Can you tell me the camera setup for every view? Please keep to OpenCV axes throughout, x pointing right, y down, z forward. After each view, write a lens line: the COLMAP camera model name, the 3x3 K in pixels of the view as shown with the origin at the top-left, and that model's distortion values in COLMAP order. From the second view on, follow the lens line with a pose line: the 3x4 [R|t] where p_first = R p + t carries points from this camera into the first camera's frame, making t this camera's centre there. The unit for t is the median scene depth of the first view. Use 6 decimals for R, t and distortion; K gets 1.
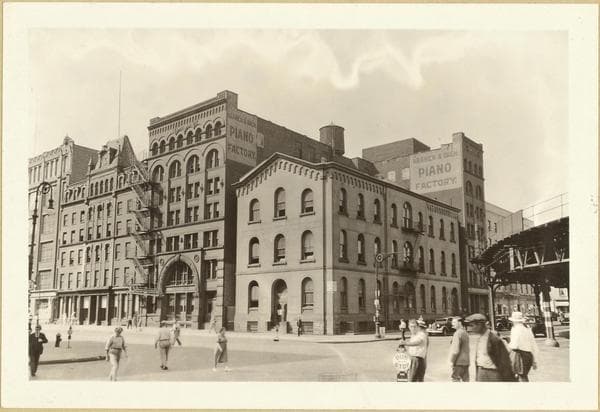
lens RADIAL K [[548.0, 0, 299.8], [0, 548.0, 228.8], [0, 0, 1]] dist [0.038050, 0.000655]
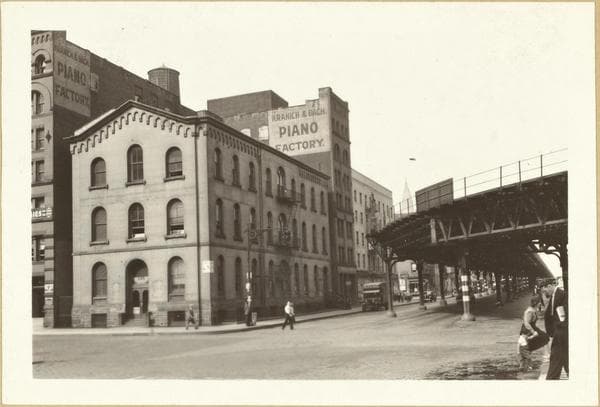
lens RADIAL K [[681.0, 0, 298.1], [0, 681.0, 215.0], [0, 0, 1]] dist [-0.018536, -0.018139]
pose [[0.950846, 0.003050, 0.309648, -0.105139], [-0.010294, 0.999710, 0.021763, 0.002854], [-0.309491, -0.023881, 0.950602, -0.011140]]
